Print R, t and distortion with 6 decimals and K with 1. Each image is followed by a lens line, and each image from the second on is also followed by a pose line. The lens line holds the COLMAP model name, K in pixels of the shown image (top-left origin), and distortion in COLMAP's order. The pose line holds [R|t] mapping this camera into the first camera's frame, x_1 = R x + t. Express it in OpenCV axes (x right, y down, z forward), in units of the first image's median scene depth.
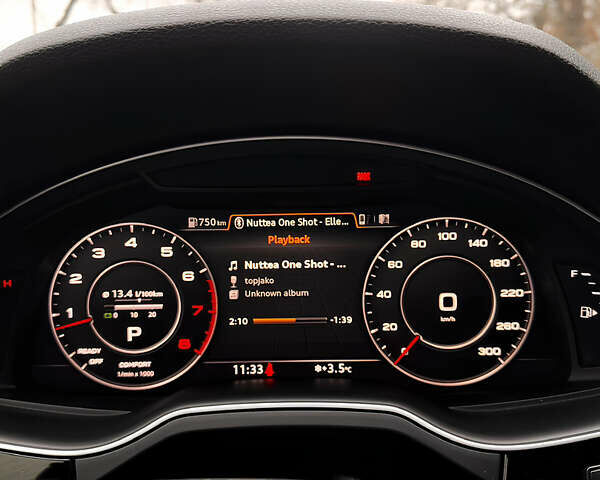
lens RADIAL K [[623.2, 0, 300.0], [0, 623.2, 240.0], [0, 0, 1]] dist [0.189895, -0.447825]
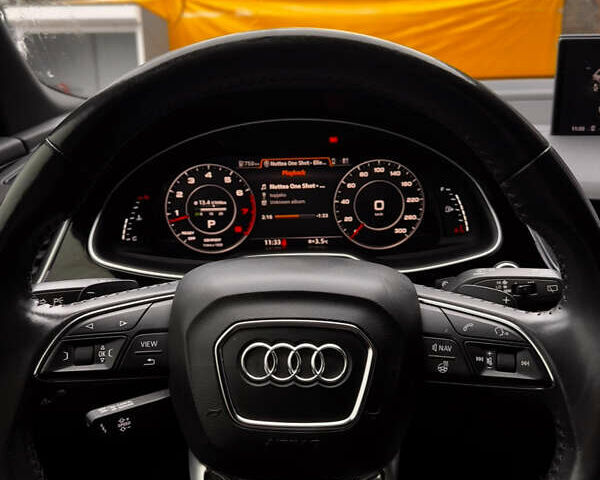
lens RADIAL K [[623.2, 0, 300.0], [0, 623.2, 240.0], [0, 0, 1]] dist [0.189895, -0.447825]
pose [[0.999856, -0.011014, 0.012922, -0.025291], [0.009047, 0.989617, 0.143444, -0.067931], [-0.014368, -0.143306, 0.989574, -0.848693]]
